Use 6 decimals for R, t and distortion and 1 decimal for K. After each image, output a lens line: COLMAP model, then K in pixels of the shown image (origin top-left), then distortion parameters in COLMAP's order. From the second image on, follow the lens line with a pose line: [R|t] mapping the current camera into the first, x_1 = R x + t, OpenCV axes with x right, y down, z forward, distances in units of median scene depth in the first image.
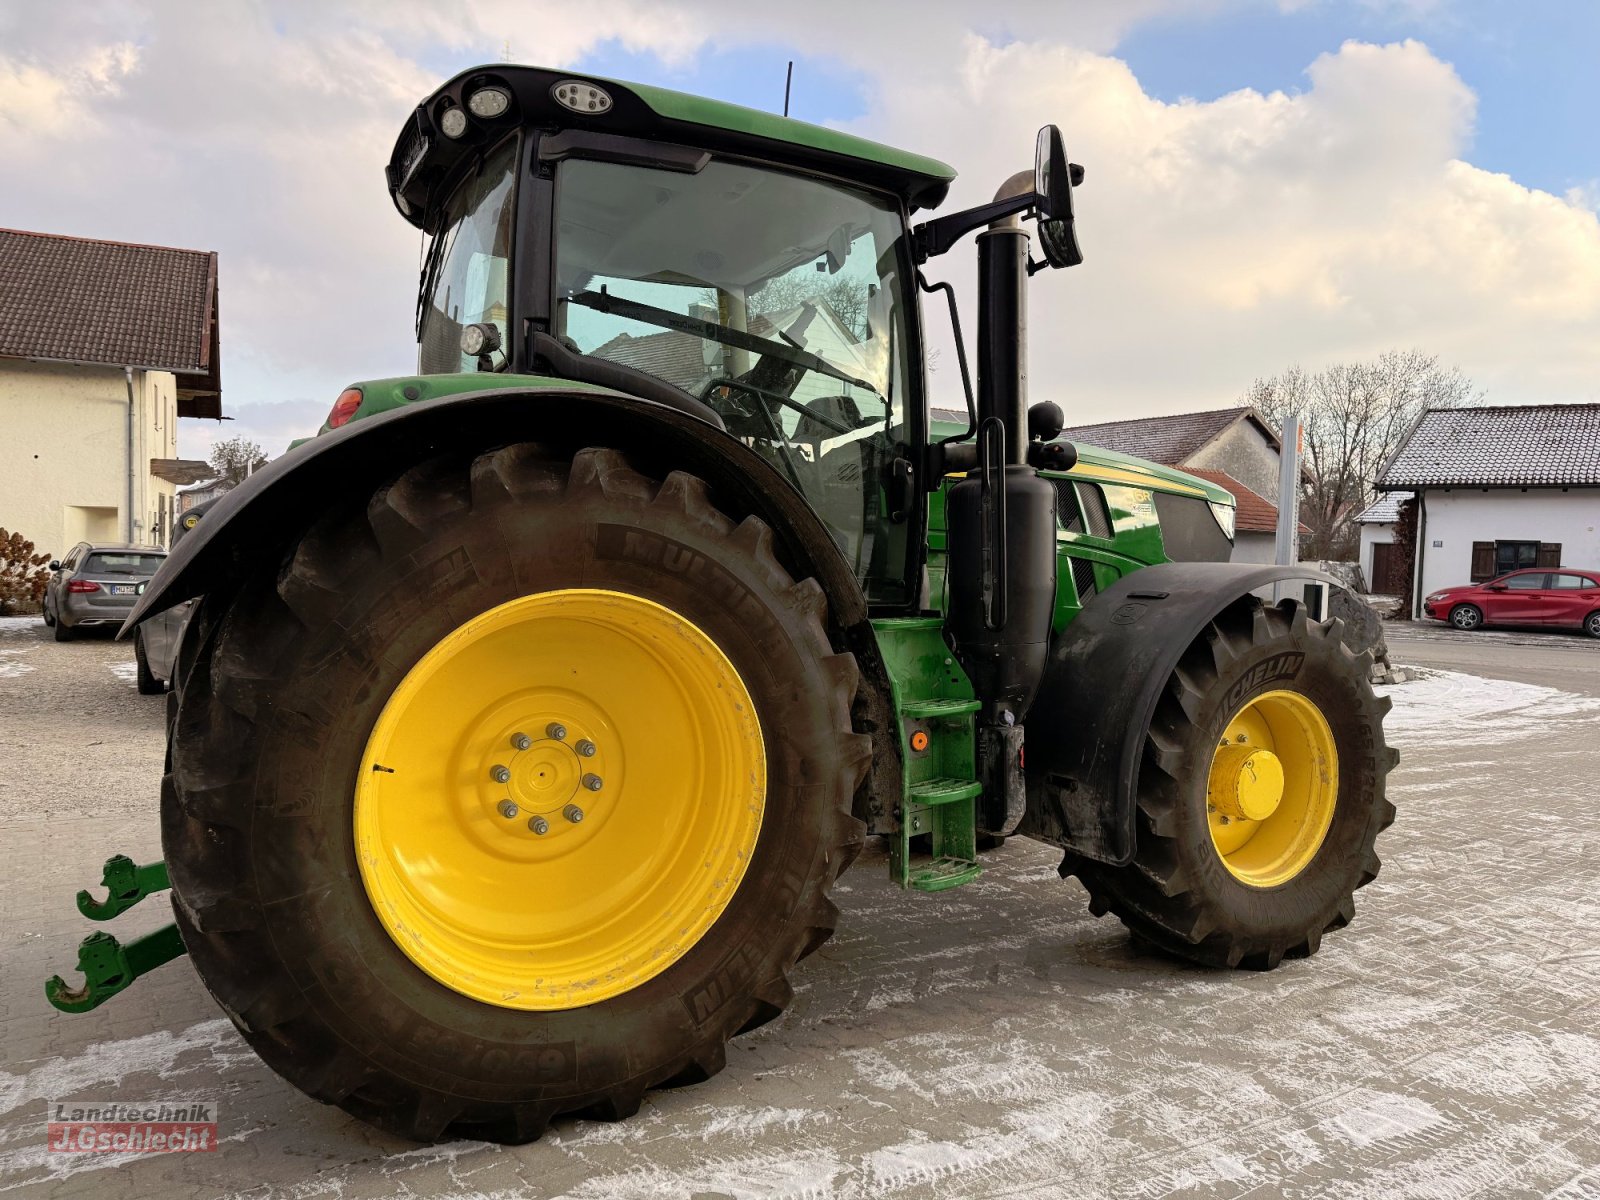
lens RADIAL K [[1125.3, 0, 795.7], [0, 1125.3, 600.0], [0, 0, 1]] dist [0.021751, -0.022449]
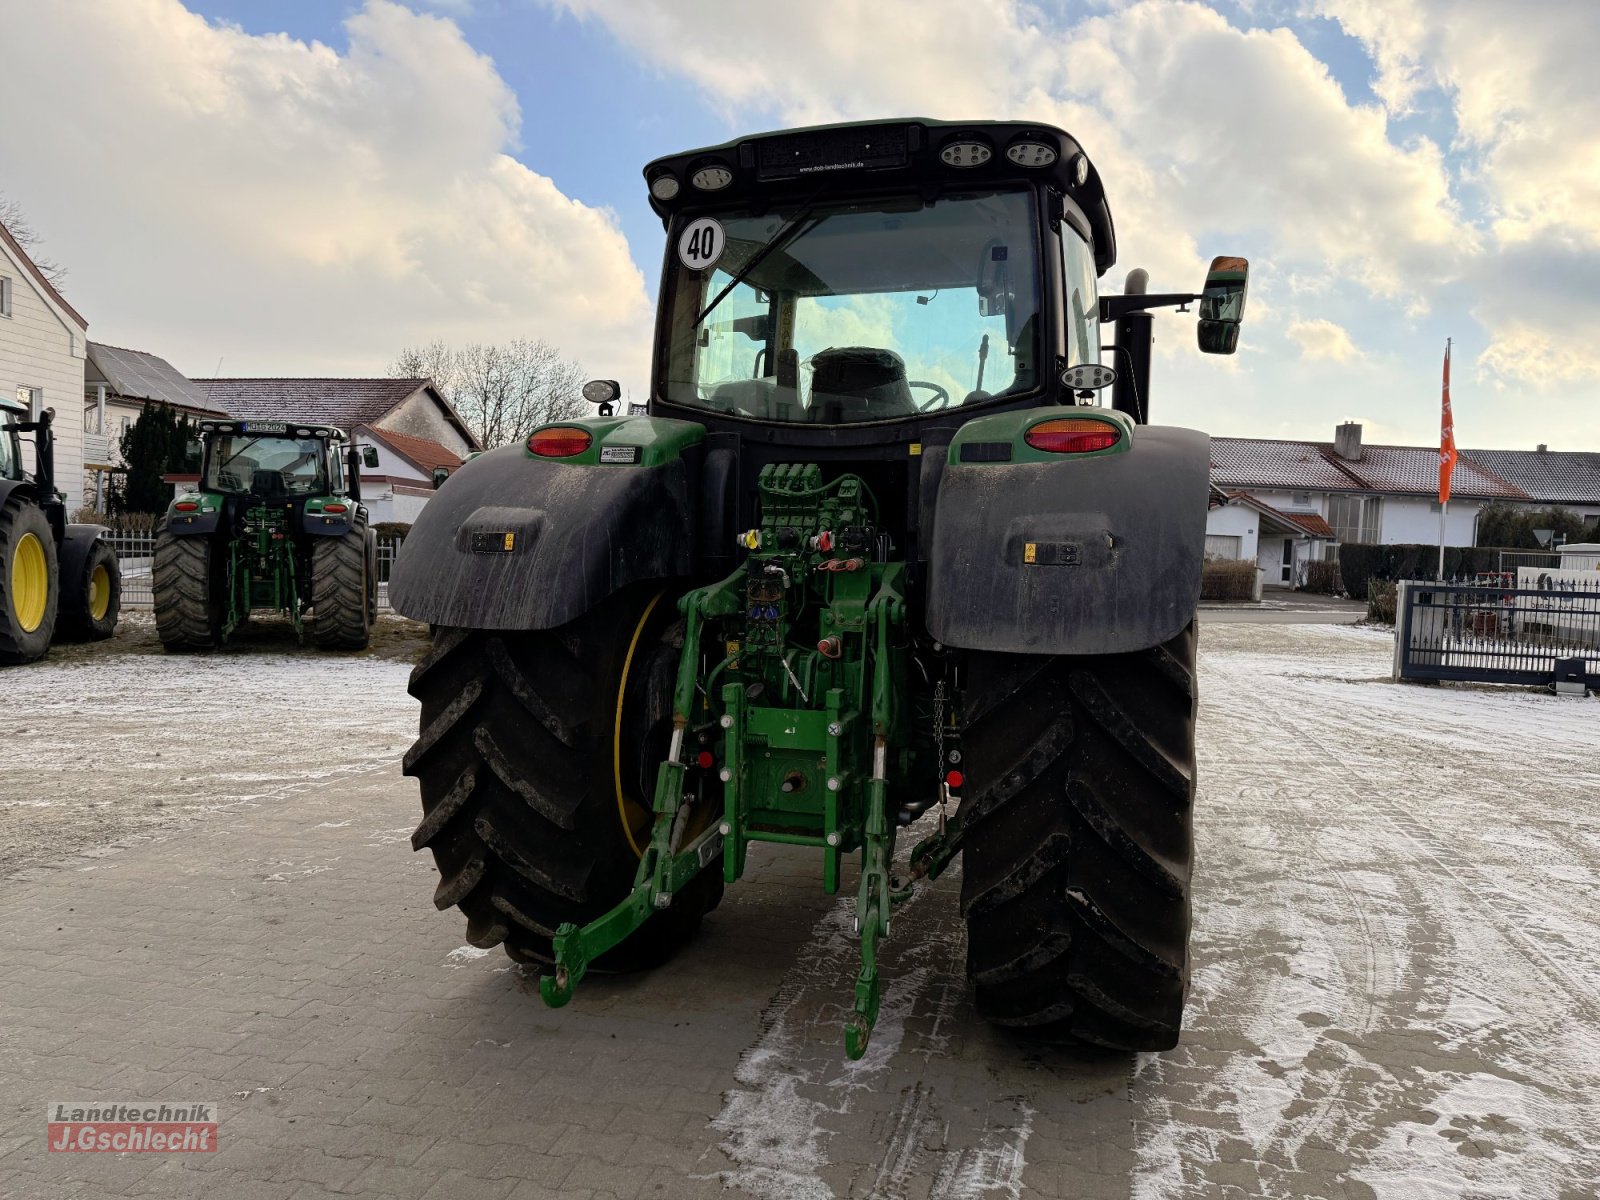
lens RADIAL K [[1125.3, 0, 798.8], [0, 1125.3, 610.1], [0, 0, 1]] dist [0.021751, -0.022449]
pose [[0.725128, -0.042083, 0.687327, -1.206945], [0.014914, 0.998857, 0.045423, -0.046438], [-0.688452, -0.022687, 0.724927, 0.338339]]
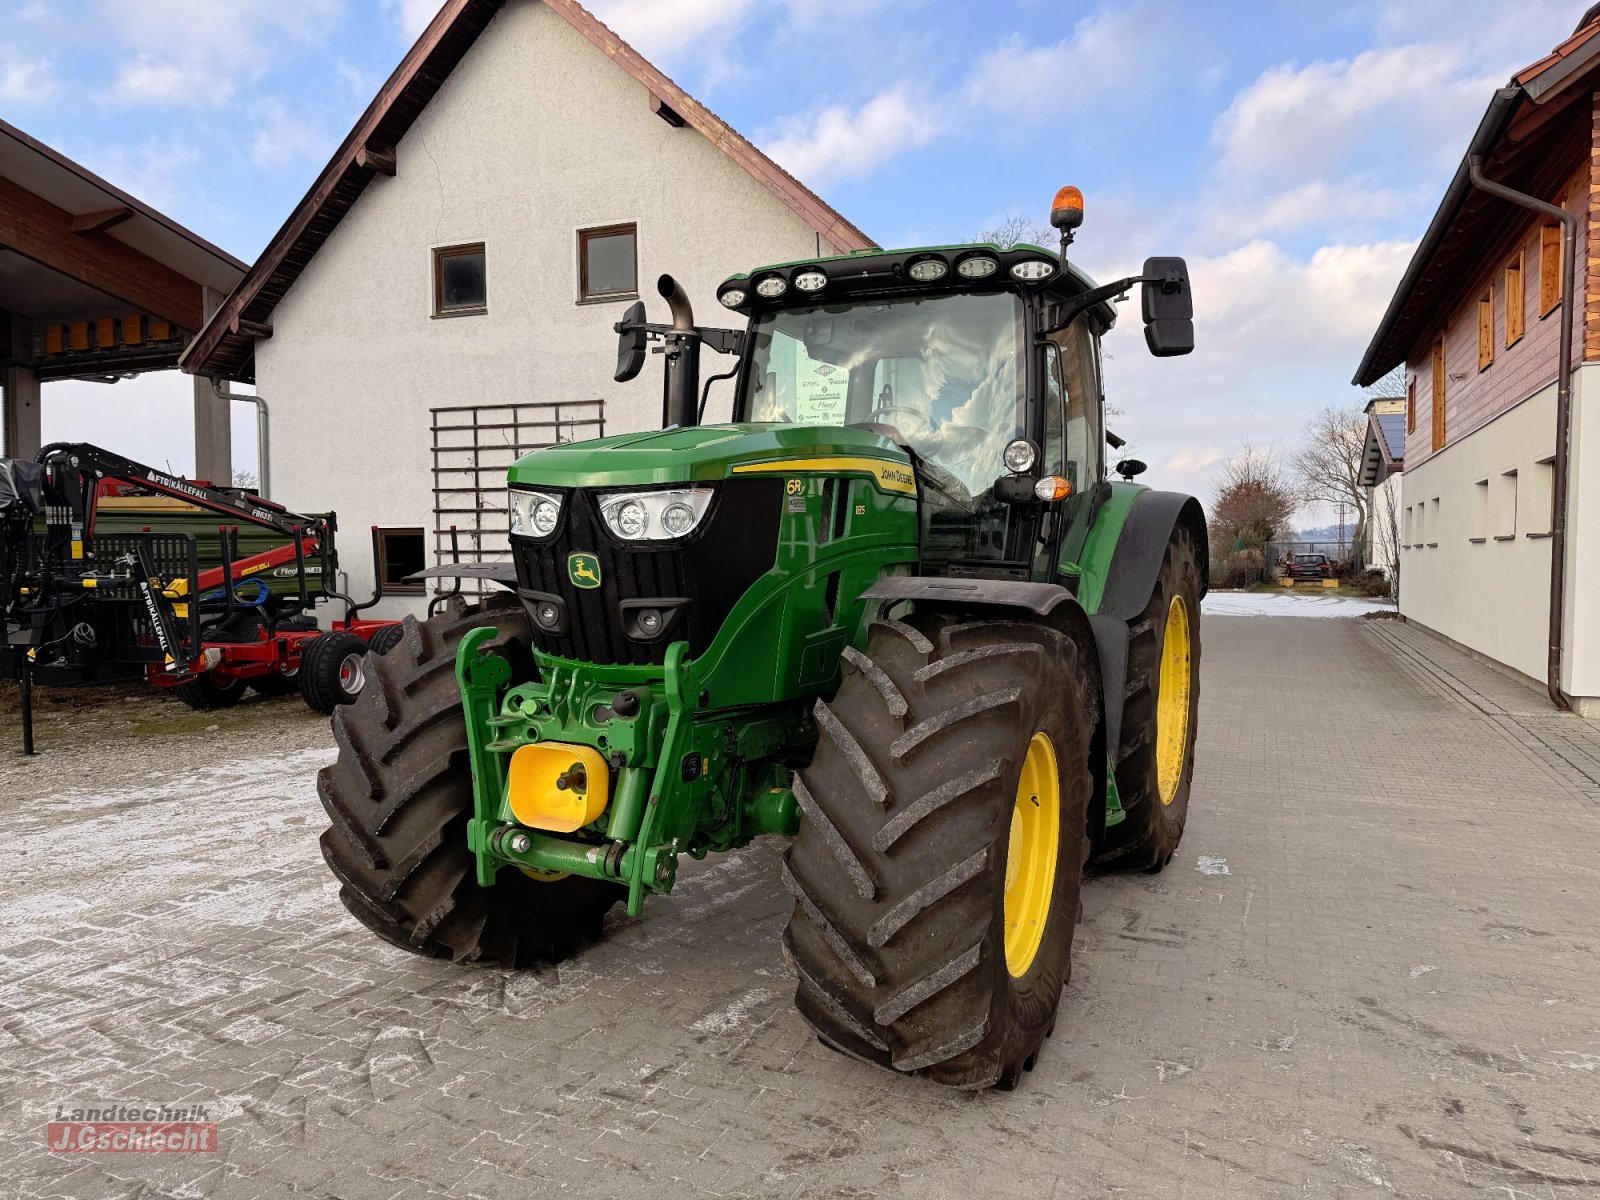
lens RADIAL K [[1120.4, 0, 794.2], [0, 1120.4, 606.5], [0, 0, 1]] dist [0.034832, -0.039696]
pose [[-0.826447, -0.006376, -0.562978, 0.988235], [-0.054594, 0.996131, 0.068862, -0.102027], [0.560361, 0.087645, -0.823598, 2.618345]]
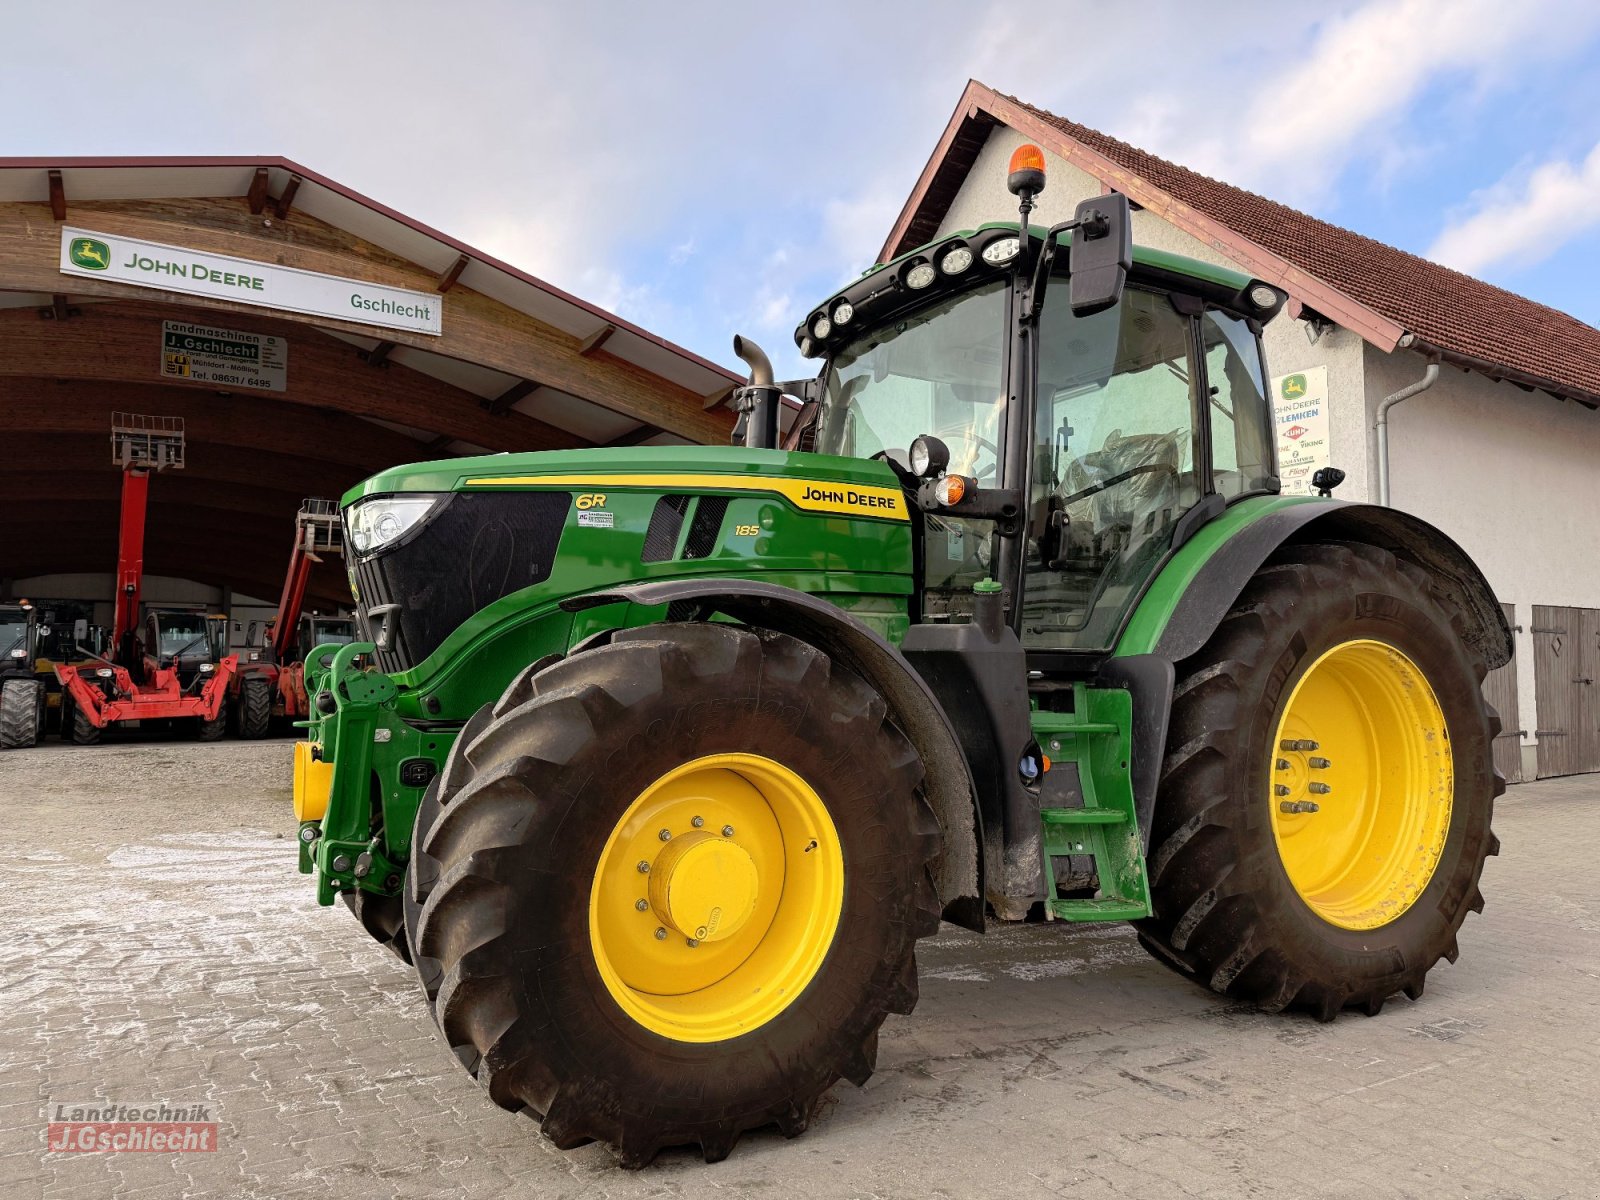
lens RADIAL K [[1120.4, 0, 807.5], [0, 1120.4, 607.2], [0, 0, 1]] dist [0.034832, -0.039696]
pose [[-0.999434, -0.029755, -0.015664, 0.162915], [-0.029490, 0.999422, -0.016887, -0.027810], [0.016157, -0.016415, -0.999735, 2.794369]]
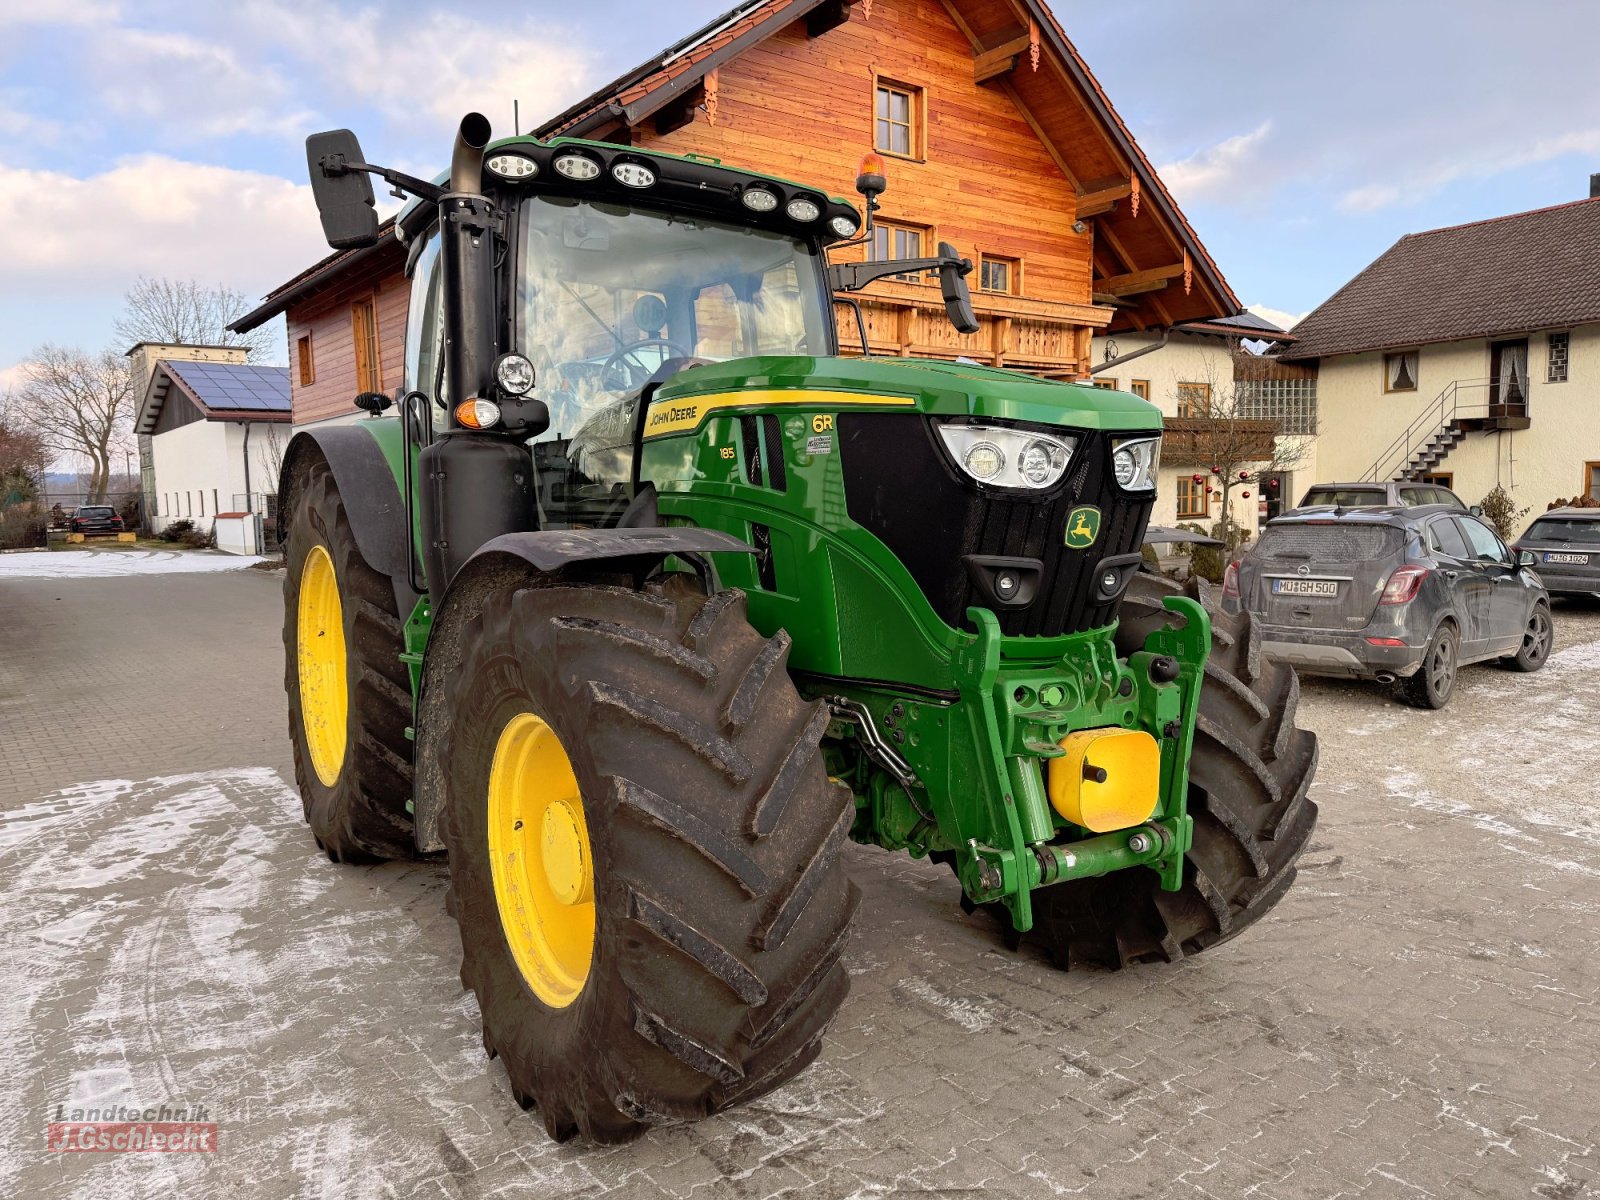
lens RADIAL K [[1120.4, 0, 799.7], [0, 1120.4, 609.9], [0, 0, 1]] dist [0.034832, -0.039696]
pose [[0.084422, 0.068025, -0.994105, 1.417469], [-0.030405, 0.997378, 0.065667, -0.042315], [0.995966, 0.024683, 0.086269, 1.408087]]
